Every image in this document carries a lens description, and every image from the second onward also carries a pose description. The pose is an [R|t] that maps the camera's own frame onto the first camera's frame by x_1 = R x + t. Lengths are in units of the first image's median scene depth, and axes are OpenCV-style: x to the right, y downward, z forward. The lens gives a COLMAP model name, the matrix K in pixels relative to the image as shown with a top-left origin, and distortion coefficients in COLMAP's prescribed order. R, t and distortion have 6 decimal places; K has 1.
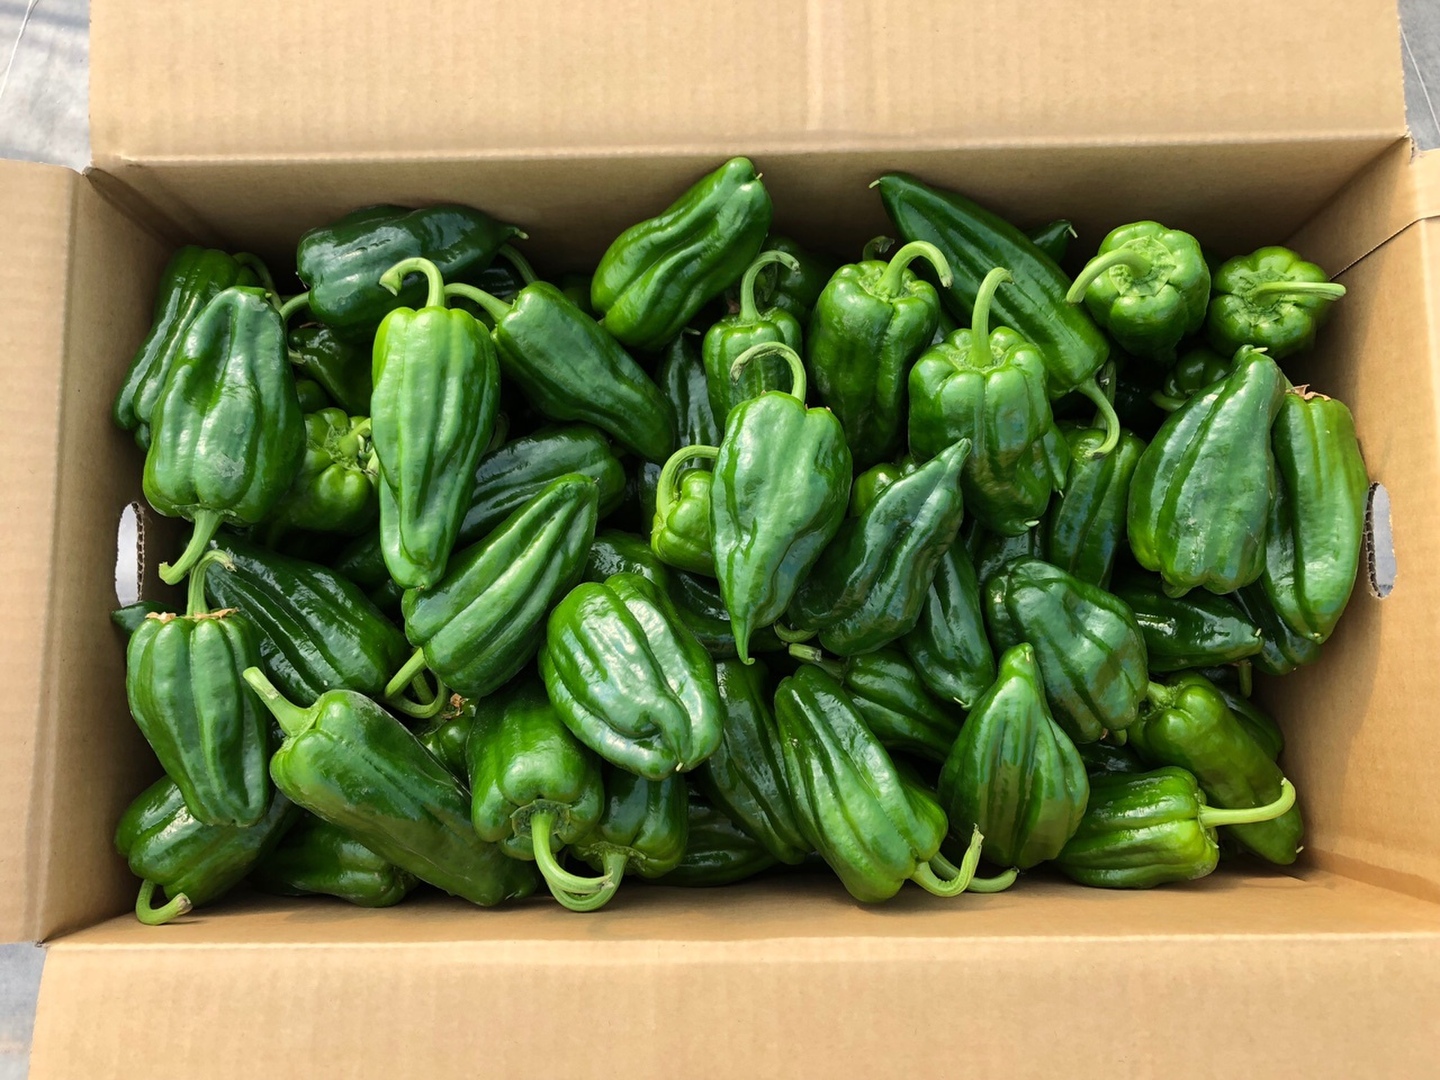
lens RADIAL K [[1157.9, 0, 720.0], [0, 1157.9, 540.0], [0, 0, 1]] dist [-0.001351, 0.007603]
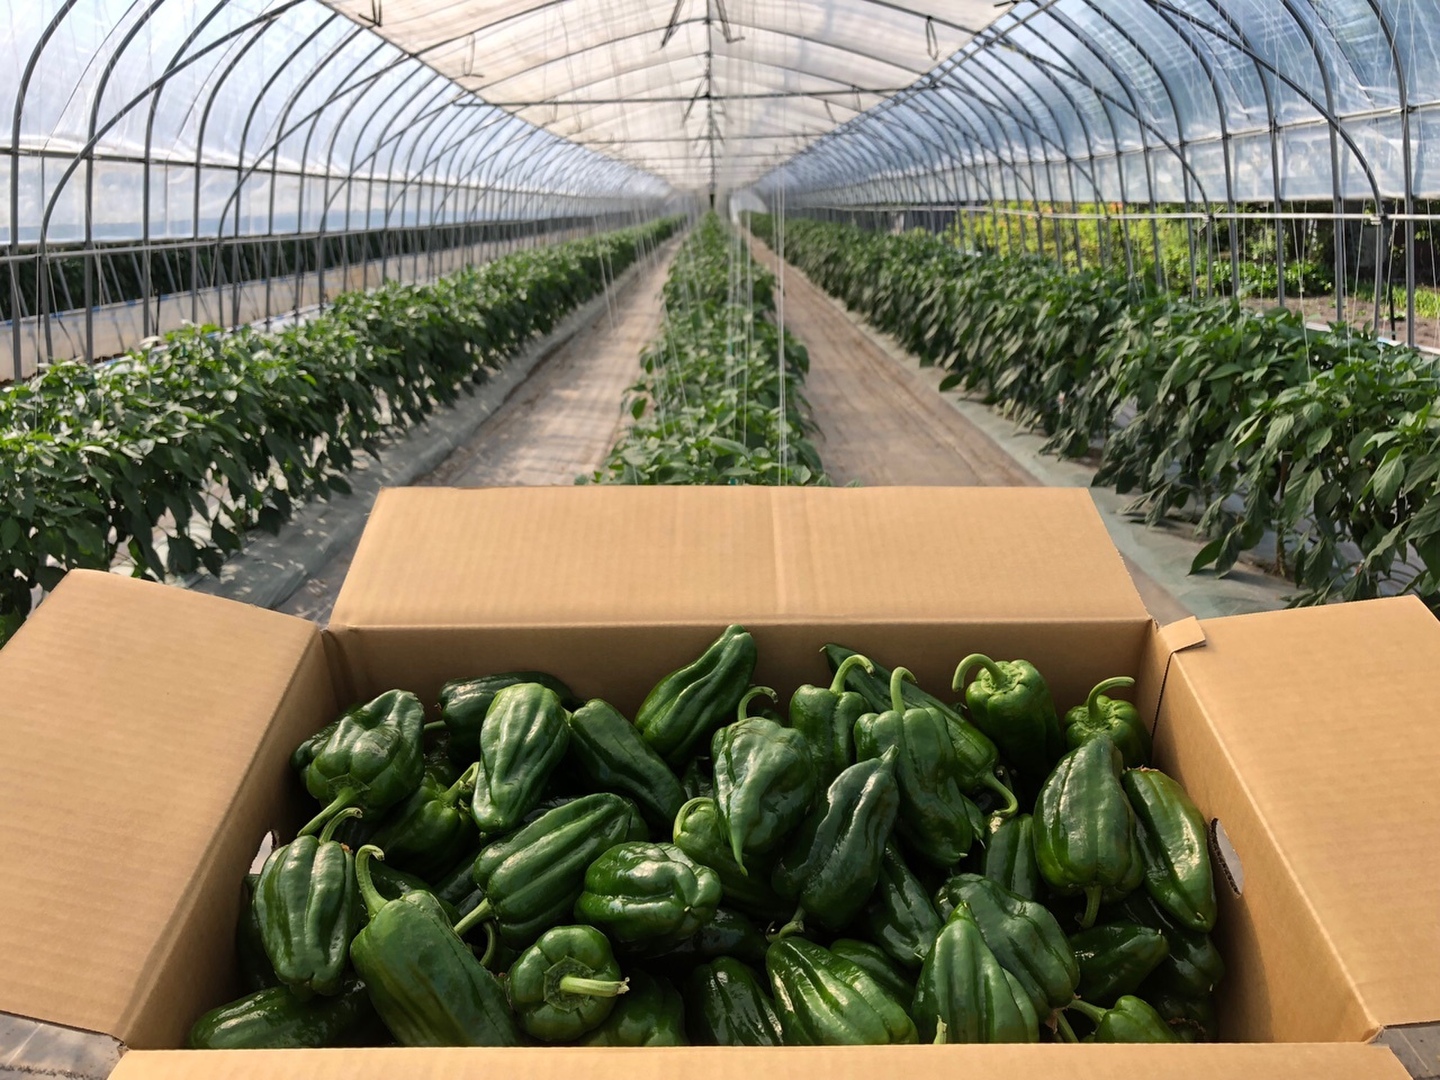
lens RADIAL K [[1157.9, 0, 720.0], [0, 1157.9, 540.0], [0, 0, 1]] dist [-0.001351, 0.007603]
pose [[0.999945, 0.009162, -0.005143, 0.003004], [-0.009799, 0.636655, -0.771086, 0.822857], [-0.003790, 0.771094, 0.636710, -0.104686]]
